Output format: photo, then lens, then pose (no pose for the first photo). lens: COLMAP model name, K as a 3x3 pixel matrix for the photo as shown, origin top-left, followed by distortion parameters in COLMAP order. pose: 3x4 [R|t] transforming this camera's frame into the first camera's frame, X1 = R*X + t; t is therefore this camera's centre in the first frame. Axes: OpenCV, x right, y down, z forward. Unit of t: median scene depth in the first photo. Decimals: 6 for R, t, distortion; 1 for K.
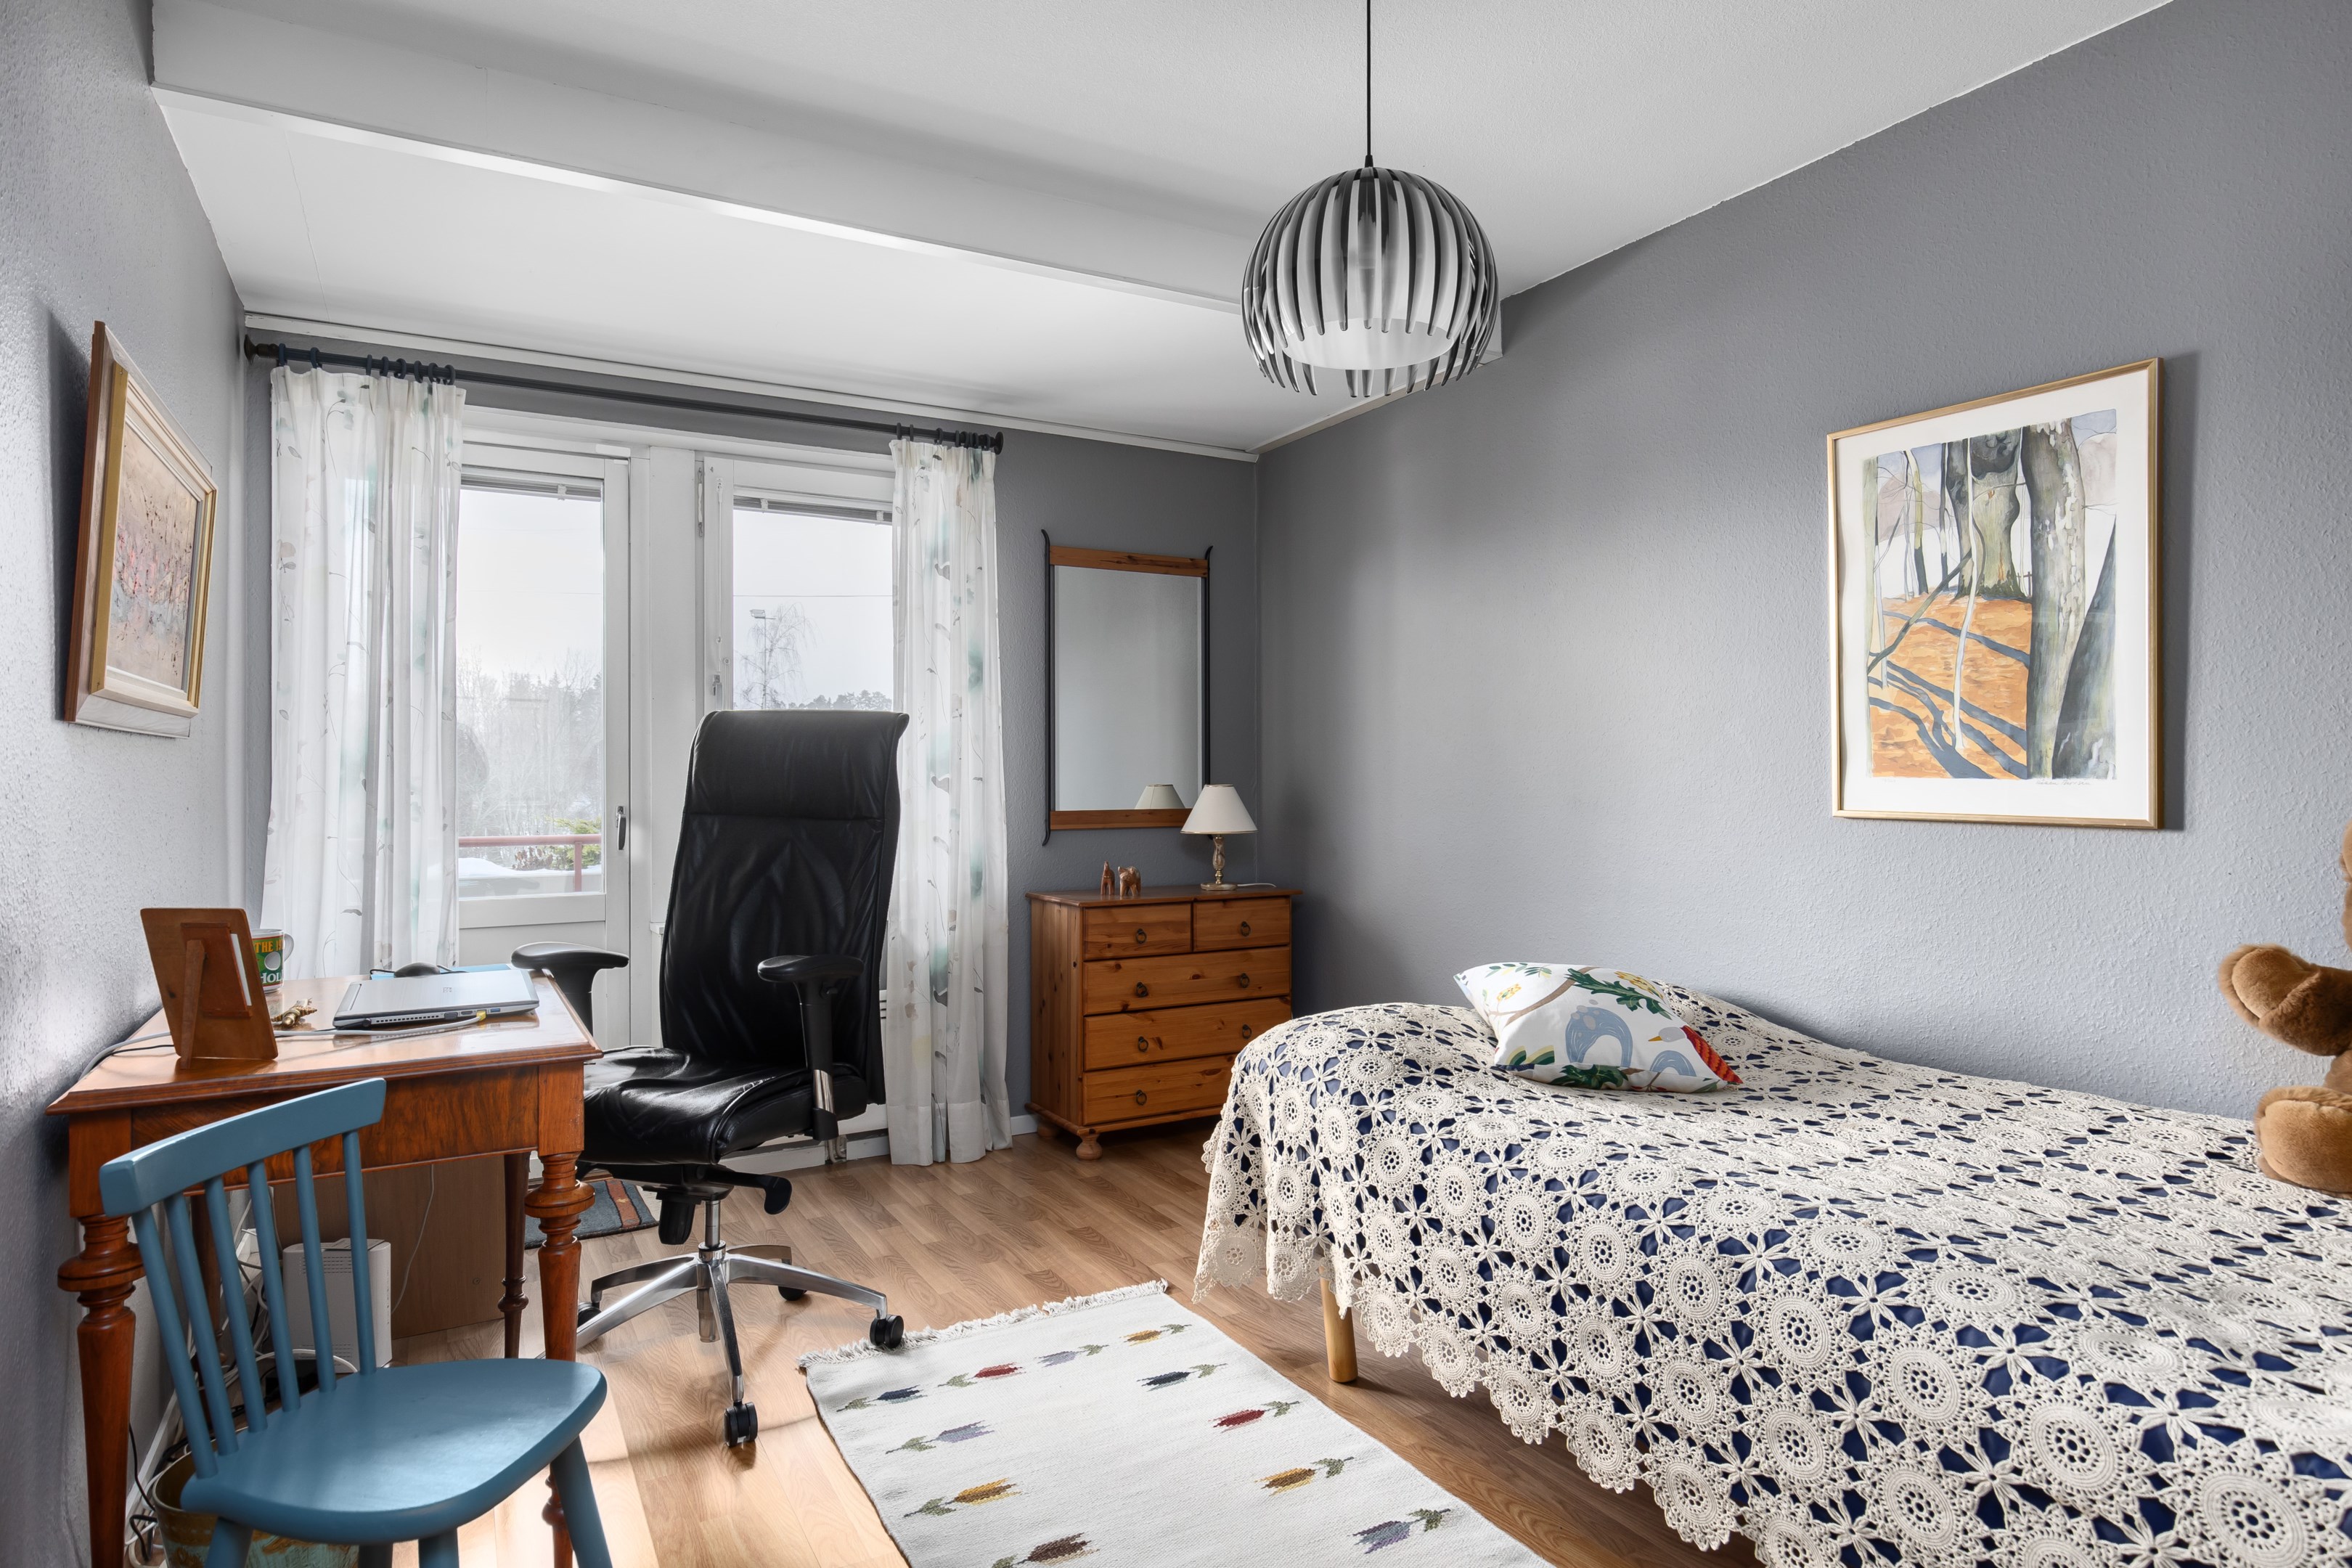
lens RADIAL K [[1307.0, 0, 1176.0], [0, 1307.0, 784.0], [0, 0, 1]] dist [0.004756, 0.001199]
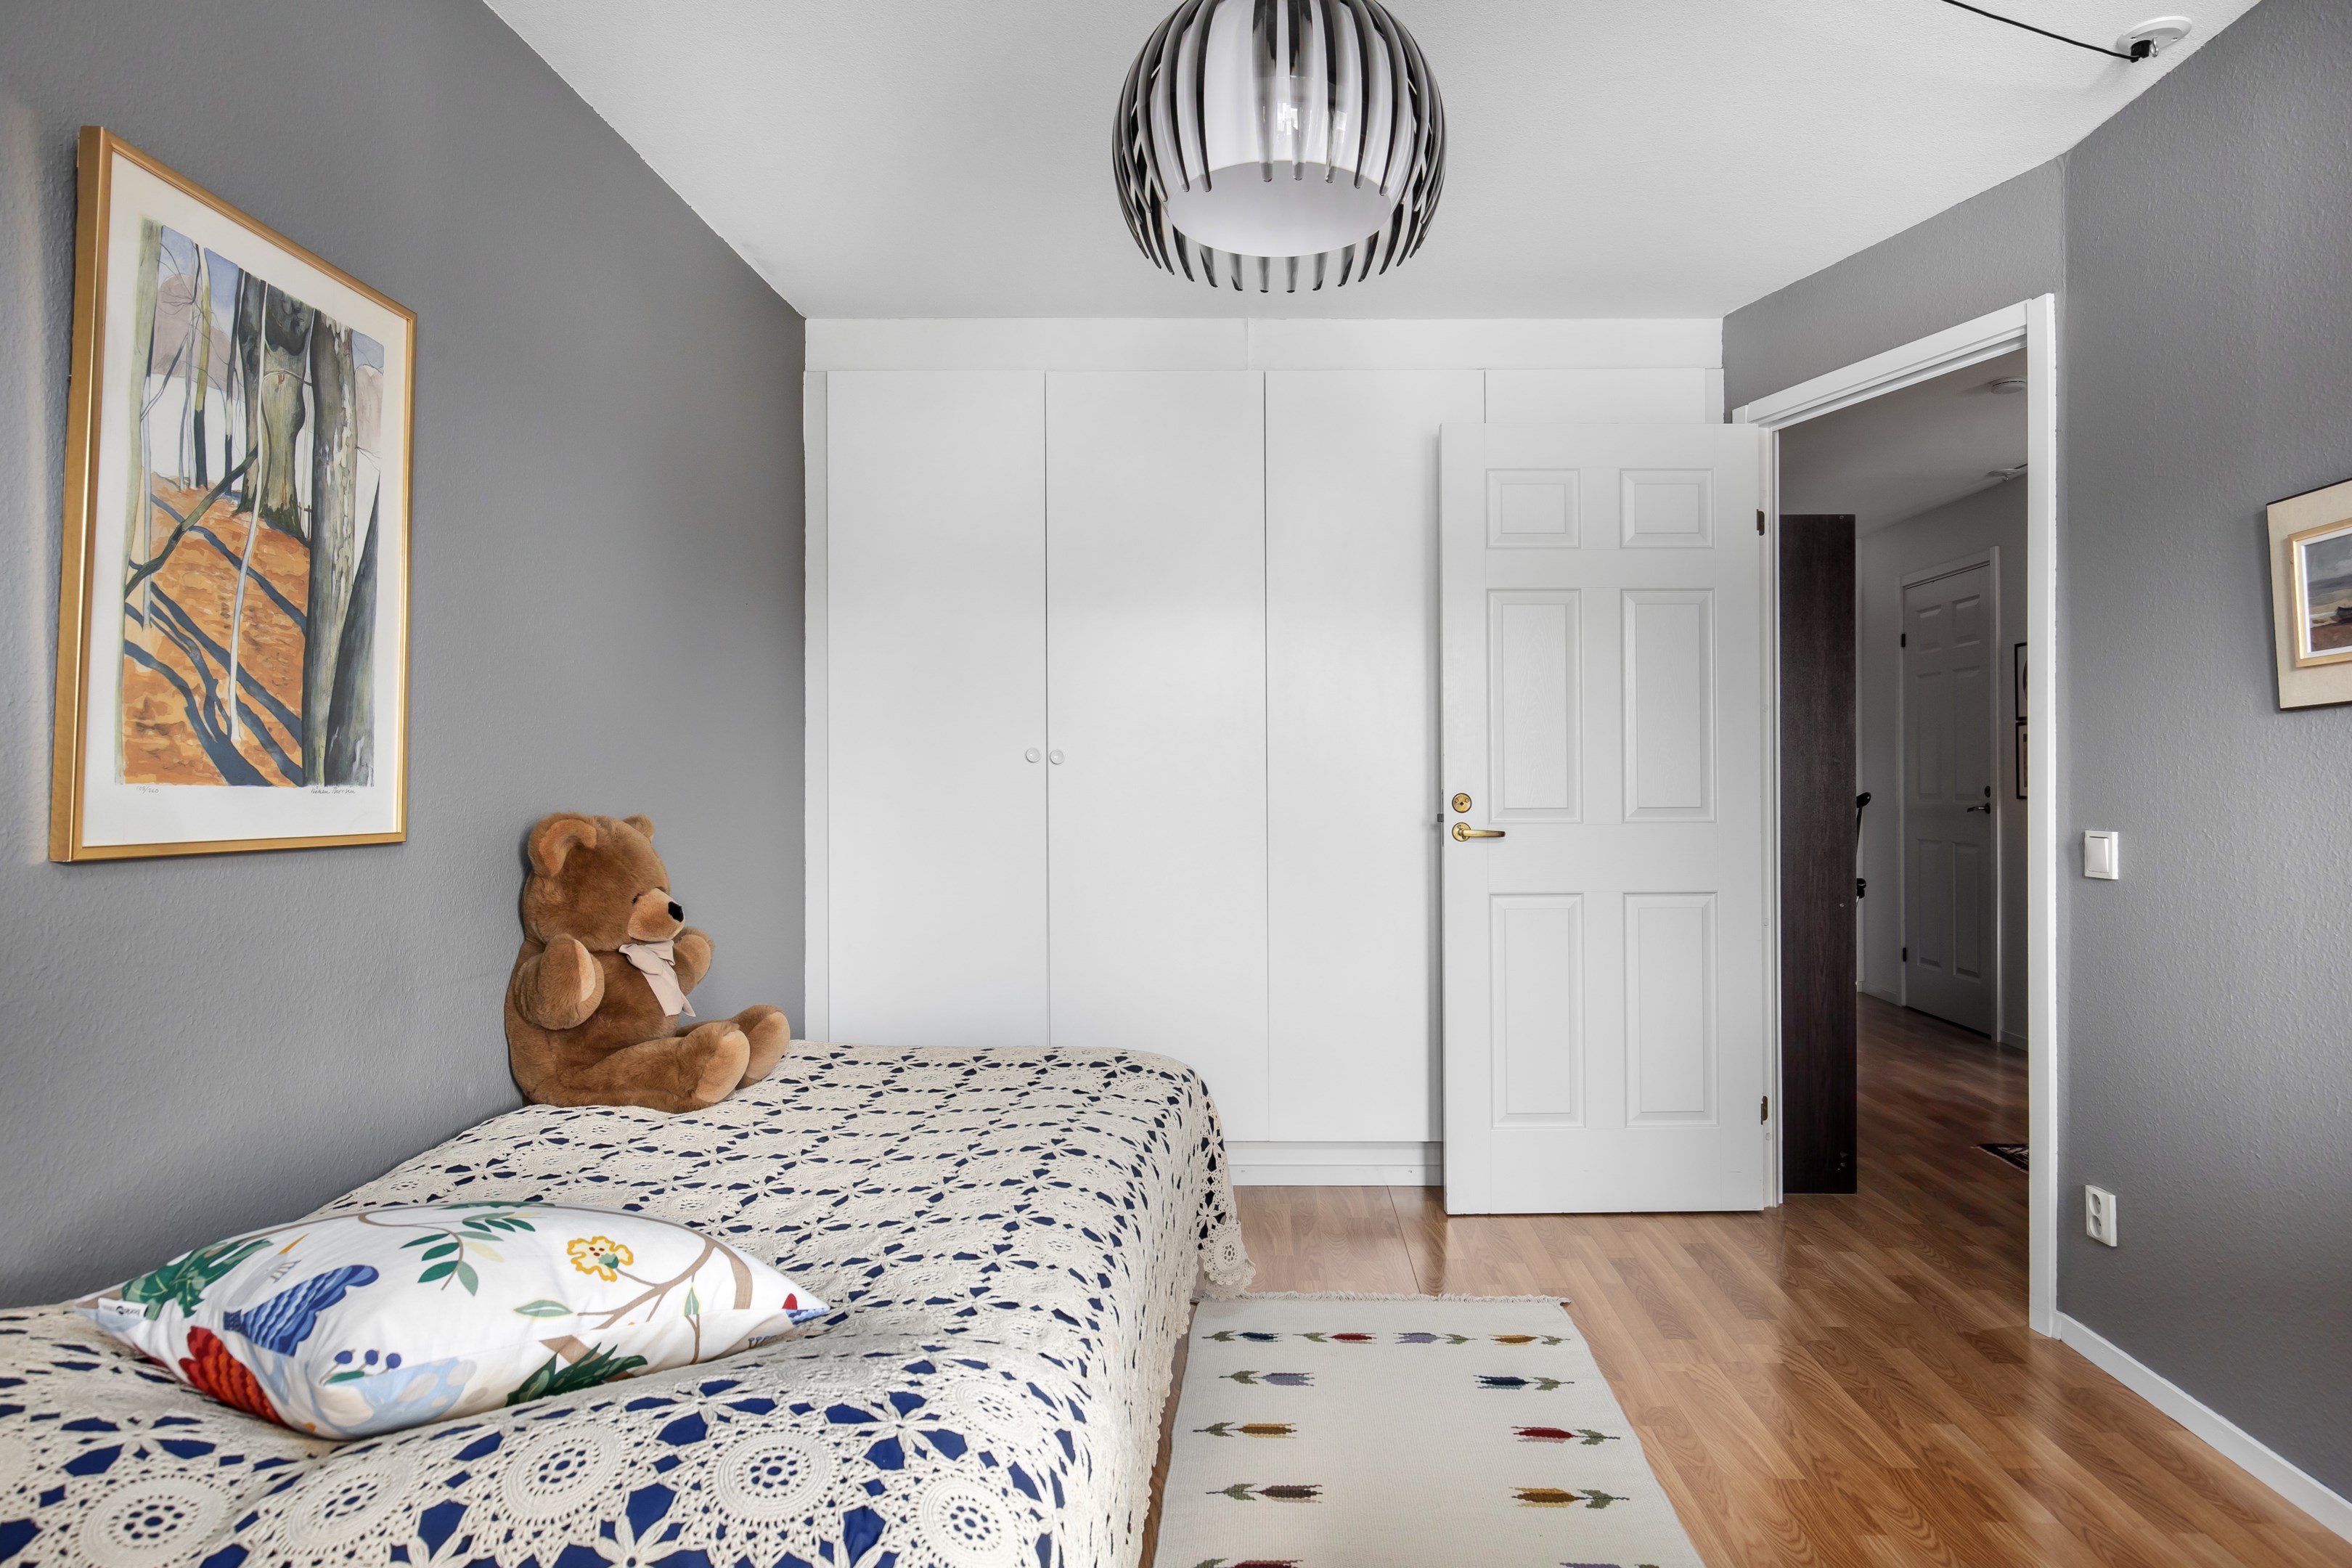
lens RADIAL K [[1407.6, 0, 1276.4], [0, 1407.6, 780.6], [0, 0, 1]] dist [0.000988, -0.001168]
pose [[-0.876974, 0.003054, 0.480527, -0.199104], [0.005117, 0.999982, 0.002983, -0.006246], [-0.480510, 0.005075, -0.876975, 1.375704]]
